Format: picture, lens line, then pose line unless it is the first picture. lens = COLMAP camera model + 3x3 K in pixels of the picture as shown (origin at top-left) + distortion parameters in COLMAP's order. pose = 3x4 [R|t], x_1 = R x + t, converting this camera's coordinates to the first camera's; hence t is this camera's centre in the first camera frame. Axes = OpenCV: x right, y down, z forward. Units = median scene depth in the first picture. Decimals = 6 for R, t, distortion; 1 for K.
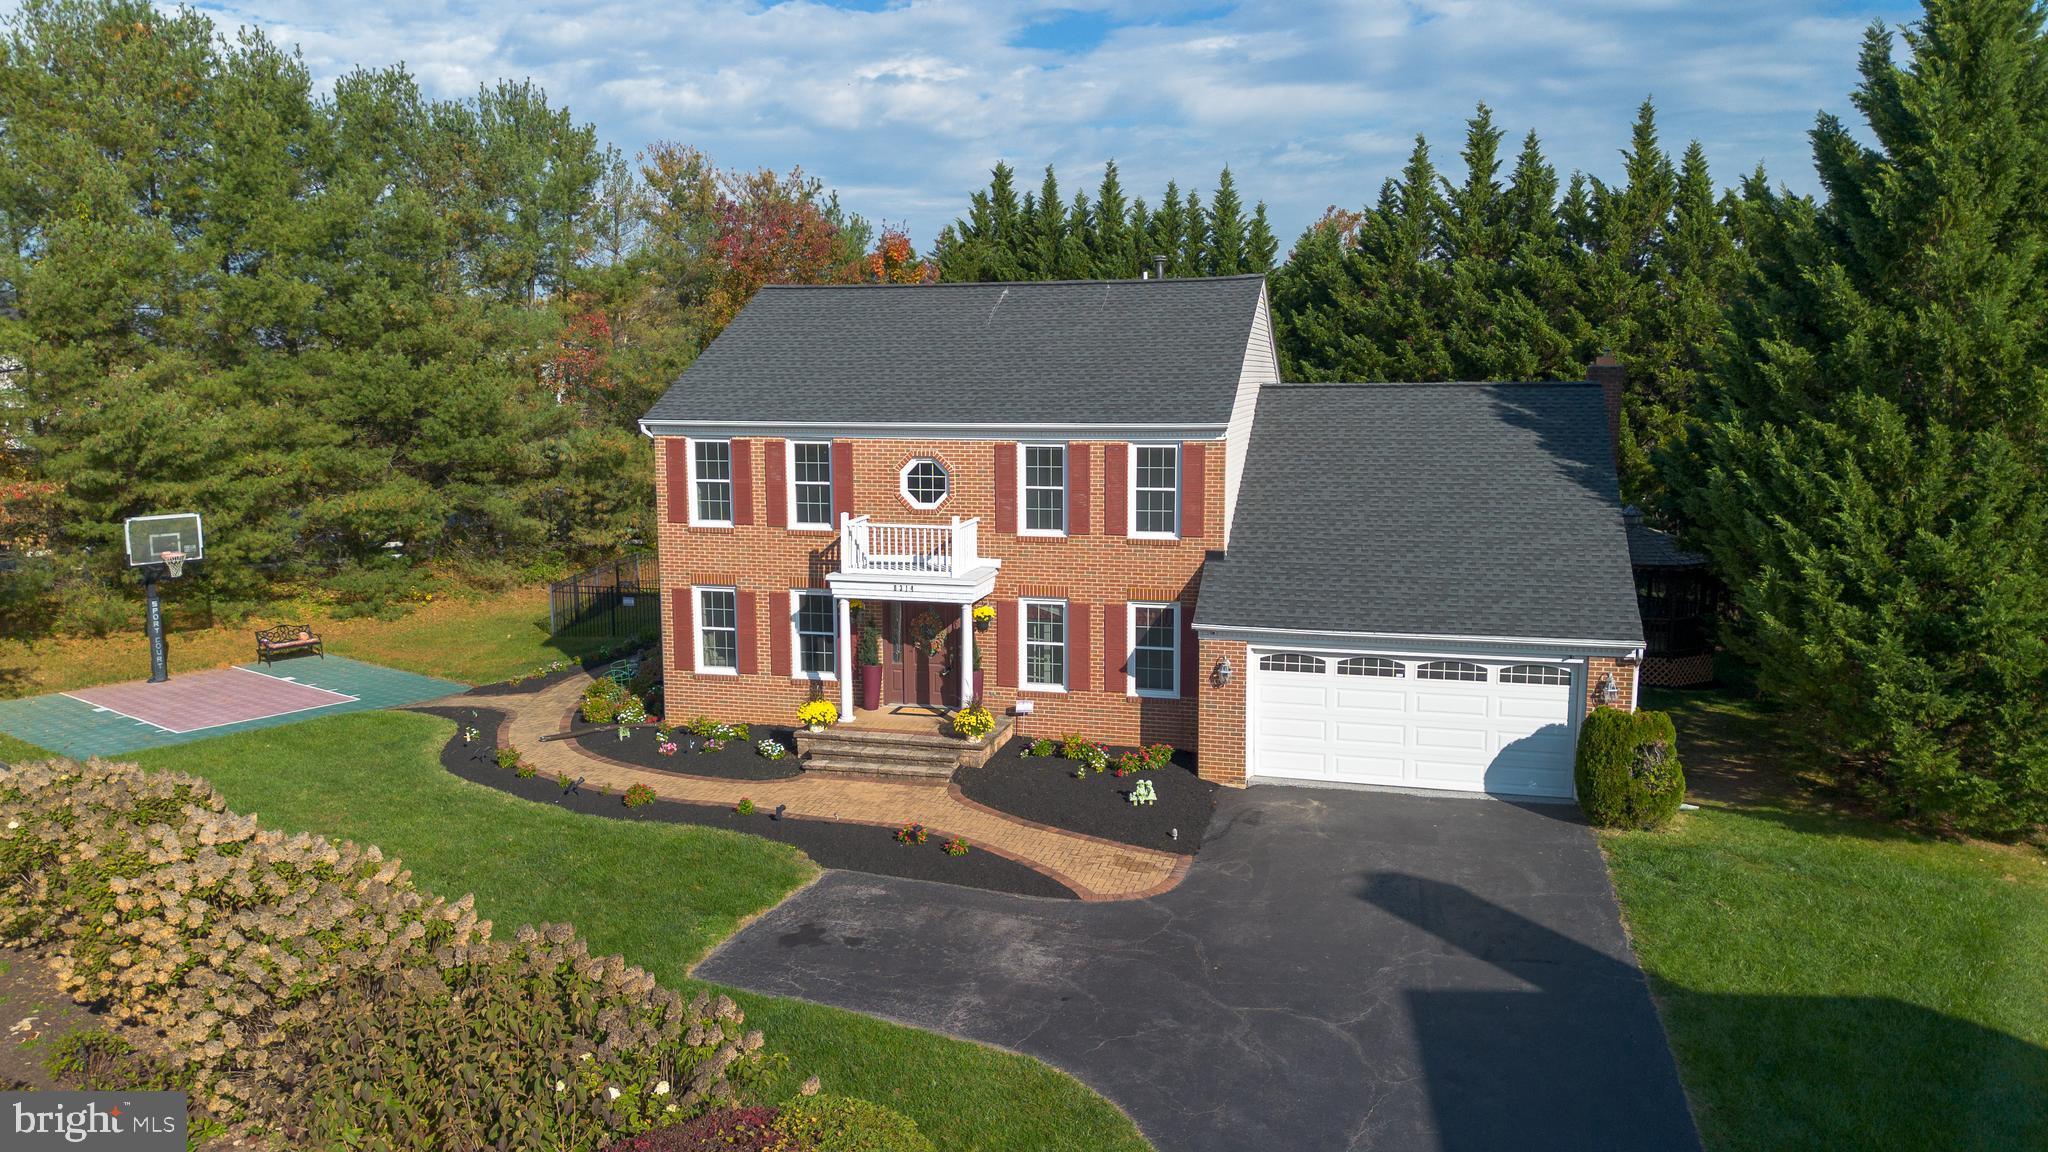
lens RADIAL K [[1444.0, 0, 1033.8], [0, 1444.0, 579.8], [0, 0, 1]] dist [0.065921, -0.070121]
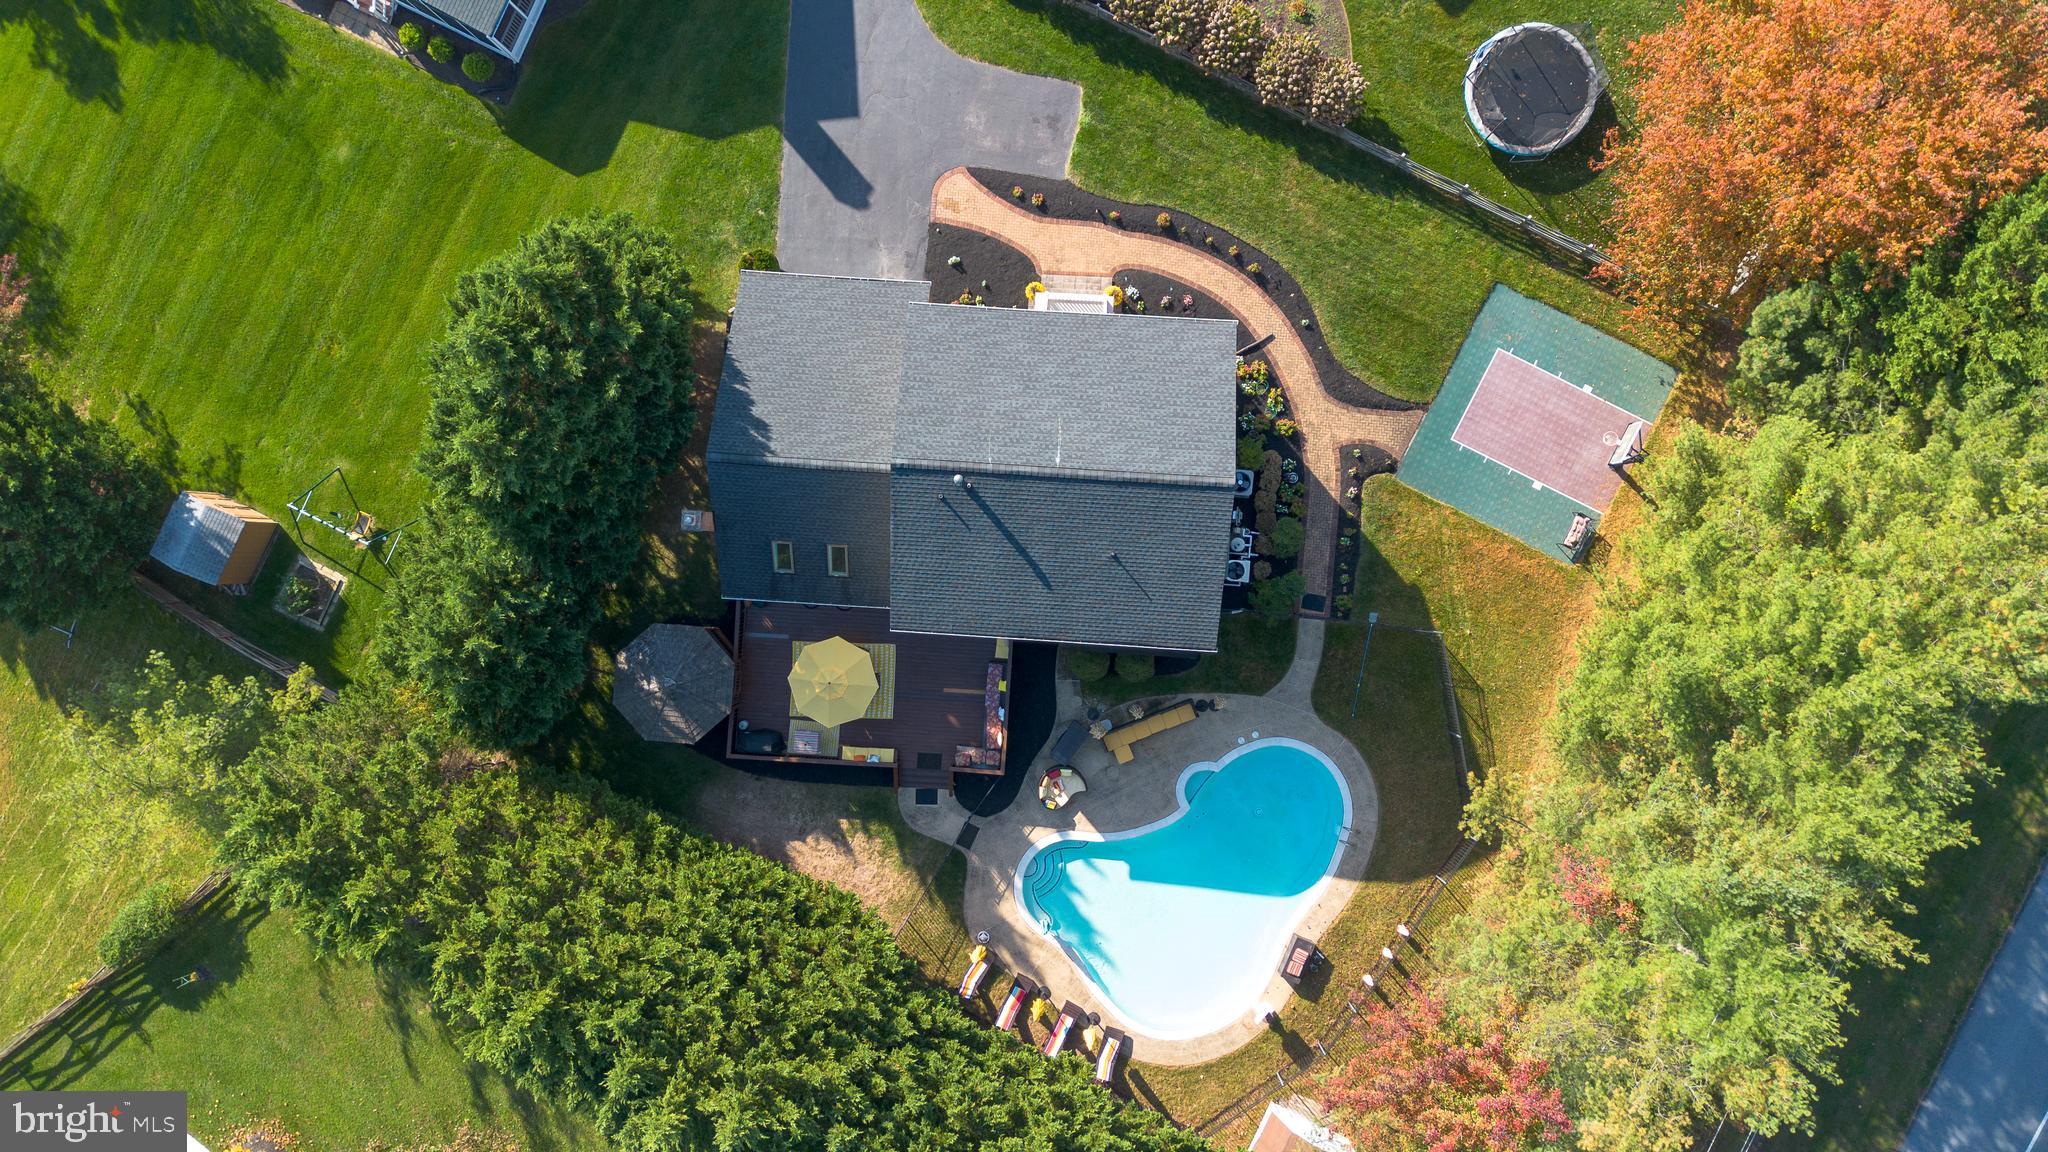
lens RADIAL K [[1444.0, 0, 1032.6], [0, 1444.0, 562.5], [0, 0, 1]] dist [0.065921, -0.070121]
pose [[-0.980635, 0.193647, 0.029243, -0.021635], [-0.000267, -0.150642, 0.988588, -2.057854], [0.195843, 0.969437, 0.147777, 1.047667]]
